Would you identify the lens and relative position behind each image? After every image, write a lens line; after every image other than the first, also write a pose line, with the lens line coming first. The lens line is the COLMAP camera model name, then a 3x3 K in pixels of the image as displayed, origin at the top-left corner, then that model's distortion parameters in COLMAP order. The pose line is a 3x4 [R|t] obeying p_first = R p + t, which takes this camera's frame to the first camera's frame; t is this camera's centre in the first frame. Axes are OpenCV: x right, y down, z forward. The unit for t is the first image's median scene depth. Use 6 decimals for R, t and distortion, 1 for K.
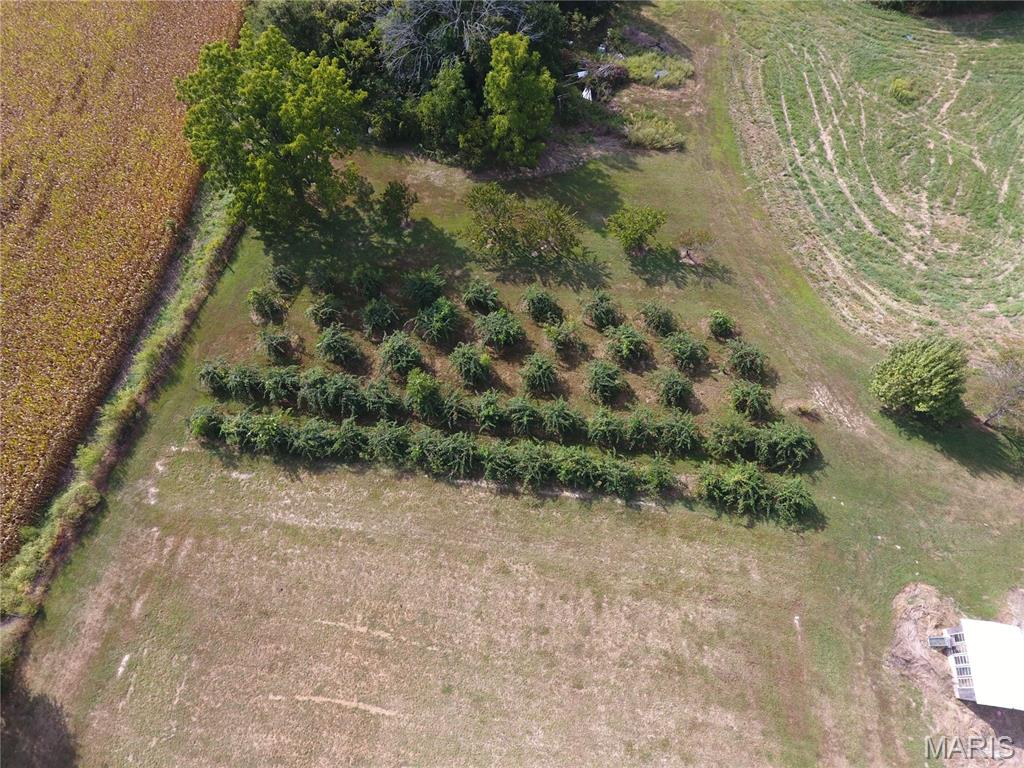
lens RADIAL K [[599.2, 0, 505.3], [0, 599.2, 376.7], [0, 0, 1]] dist [-0.005527, -0.000199]
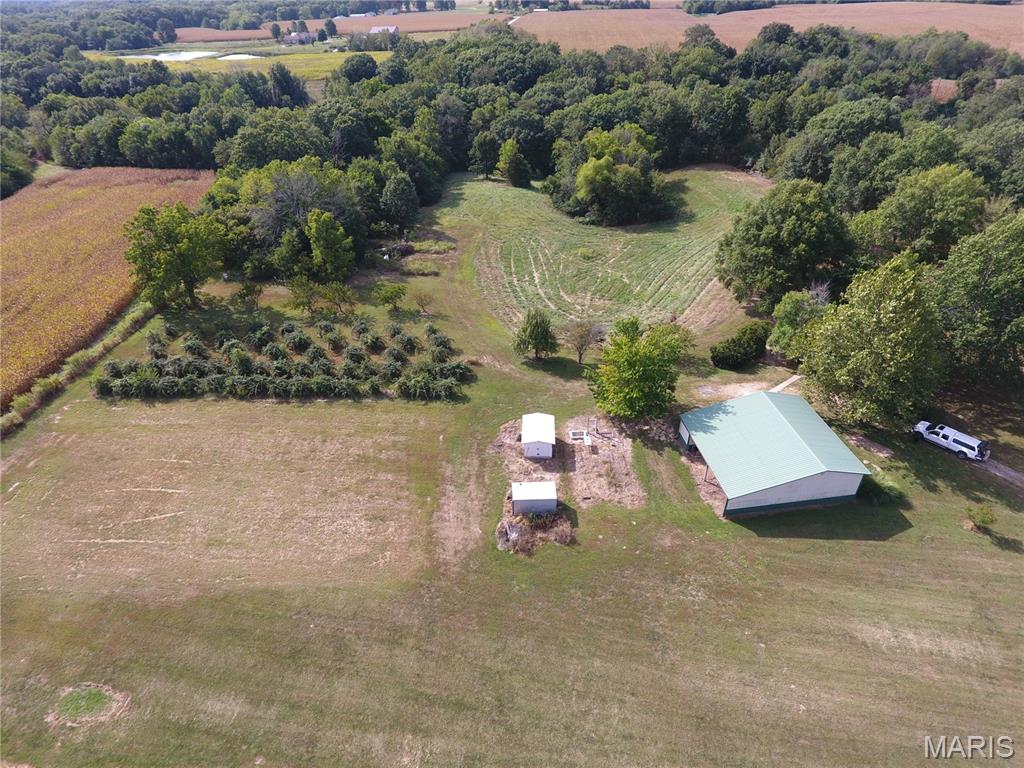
lens RADIAL K [[599.2, 0, 505.3], [0, 599.2, 376.7], [0, 0, 1]] dist [-0.005527, -0.000199]
pose [[0.995295, -0.057762, 0.077788, 0.438897], [0.086737, 0.888959, -0.449698, 0.830377], [-0.043175, 0.454330, 0.889787, -0.475590]]
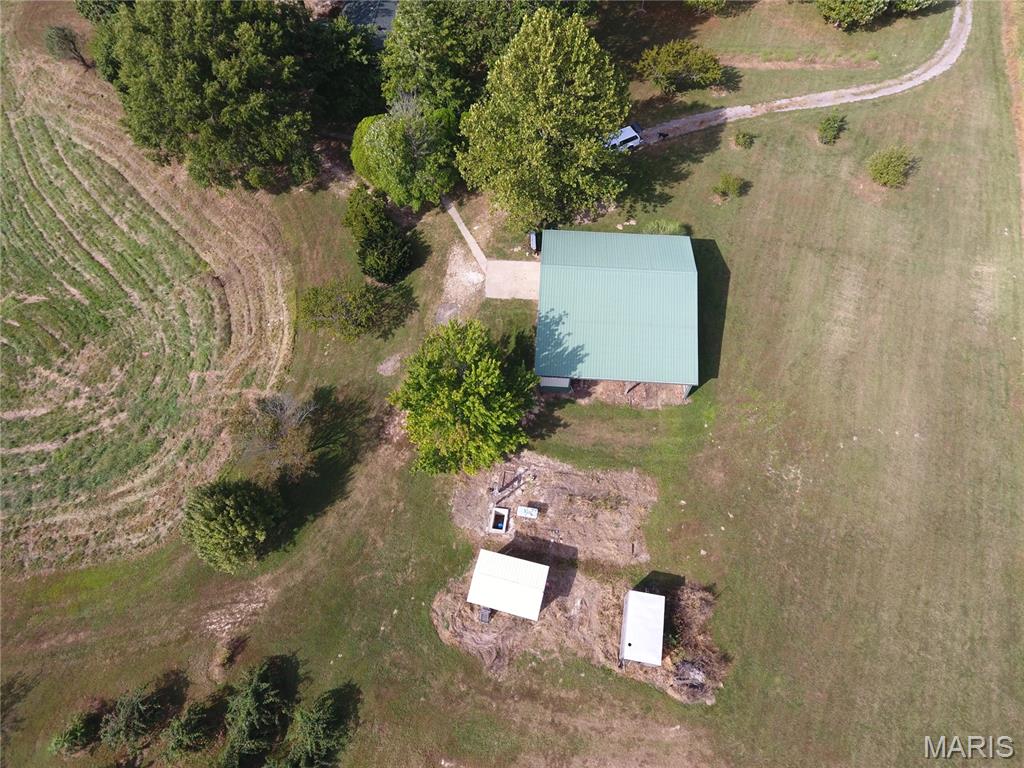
lens RADIAL K [[599.2, 0, 505.3], [0, 599.2, 376.7], [0, 0, 1]] dist [-0.005527, -0.000199]
pose [[0.107515, -0.869877, 0.481409, 0.460848], [0.881203, 0.307587, 0.358988, -0.021525], [-0.460350, 0.385623, 0.799608, -0.010448]]
